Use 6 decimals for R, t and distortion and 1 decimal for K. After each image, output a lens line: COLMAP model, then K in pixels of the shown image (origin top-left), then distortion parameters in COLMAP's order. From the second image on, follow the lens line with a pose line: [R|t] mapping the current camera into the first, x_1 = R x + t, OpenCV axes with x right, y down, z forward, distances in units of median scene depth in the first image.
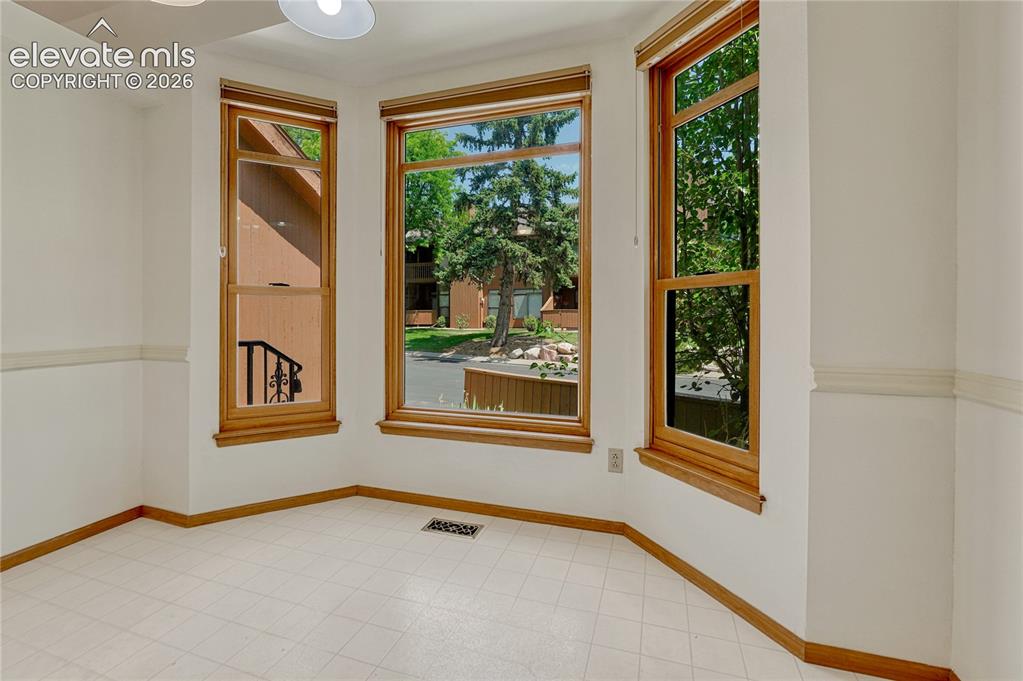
lens RADIAL K [[447.0, 0, 506.6], [0, 447.0, 327.4], [0, 0, 1]] dist [-0.014414, -0.000031]
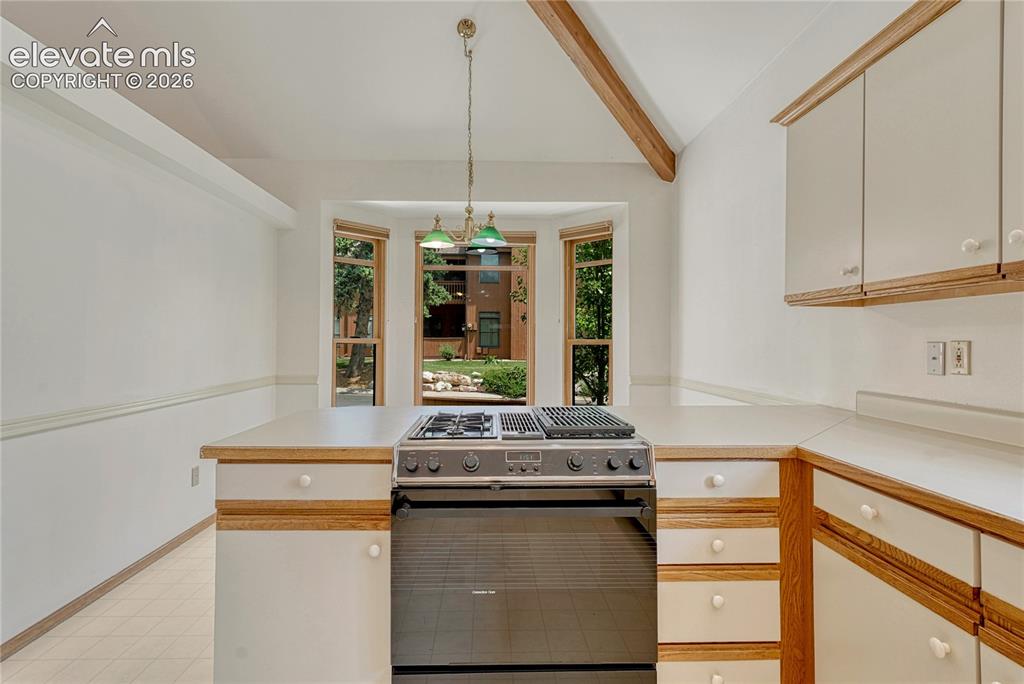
lens RADIAL K [[511.6, 0, 495.0], [0, 511.6, 335.2], [0, 0, 1]] dist [0.001473, 0.000933]
pose [[0.944508, 0.009641, 0.328346, -0.460750], [0.002668, 0.999311, -0.037019, -0.023269], [-0.328477, 0.035840, 0.943832, -0.685104]]
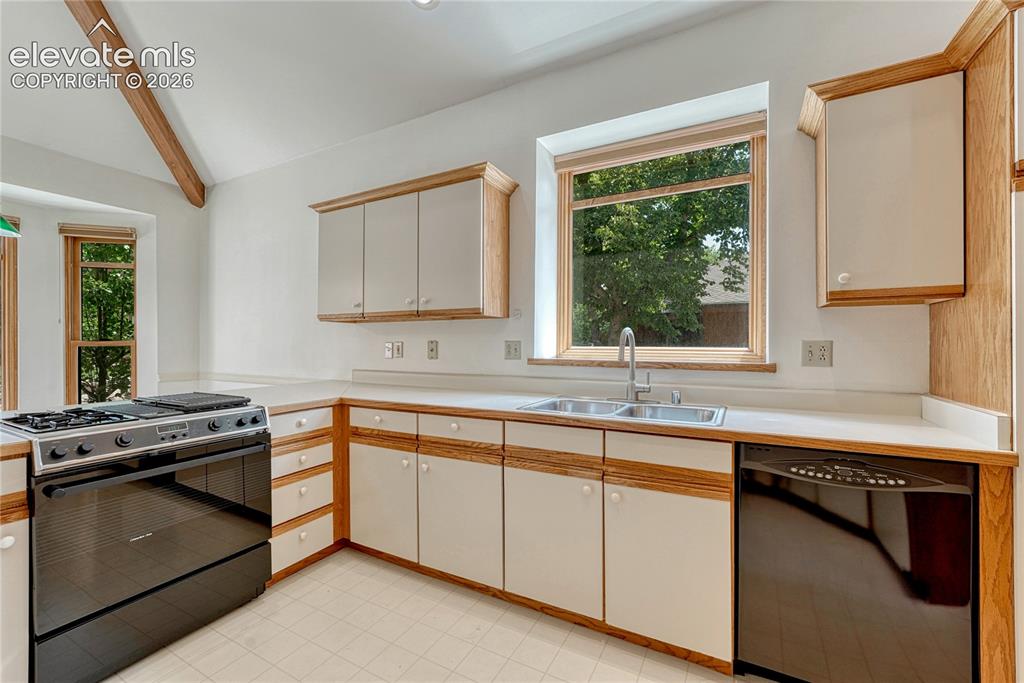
lens RADIAL K [[424.8, 0, 514.6], [0, 424.8, 343.3], [0, 0, 1]] dist [-0.012199, 0.000482]
pose [[0.161849, 0.001959, 0.986814, -0.705033], [0.025366, 0.999659, -0.006145, -0.020340], [-0.986489, 0.026026, 0.161744, -0.745419]]
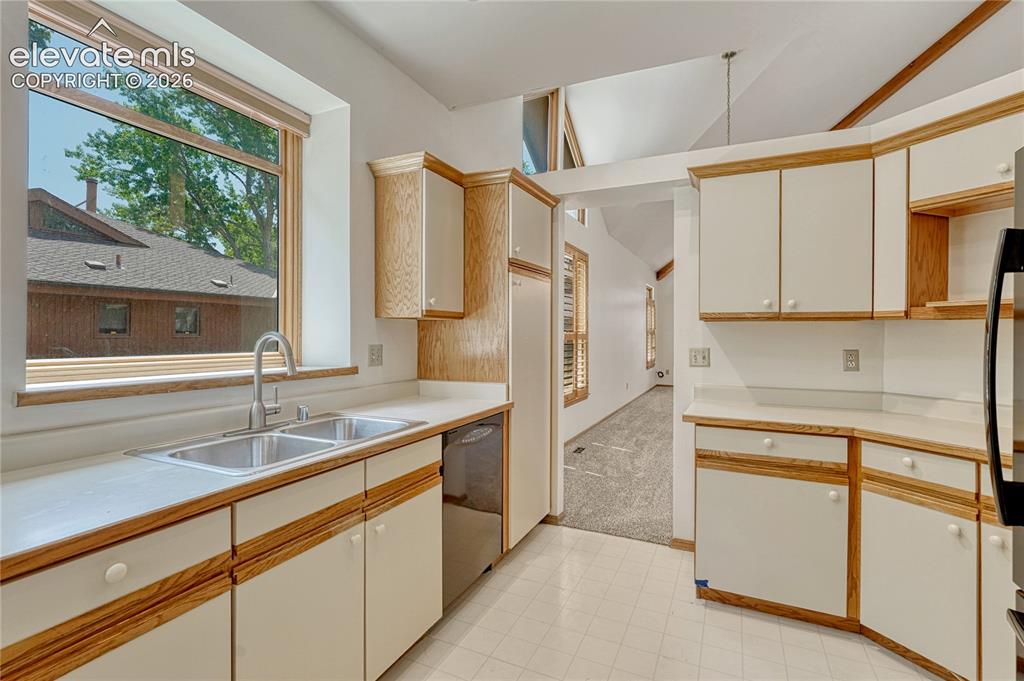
lens RADIAL K [[469.9, 0, 513.1], [0, 469.9, 335.8], [0, 0, 1]] dist [-0.000963, -0.000583]
pose [[-0.994428, -0.001794, 0.105398, -0.397072], [0.001139, 0.999614, 0.027767, -0.051712], [-0.105408, 0.027733, -0.994042, -0.334843]]
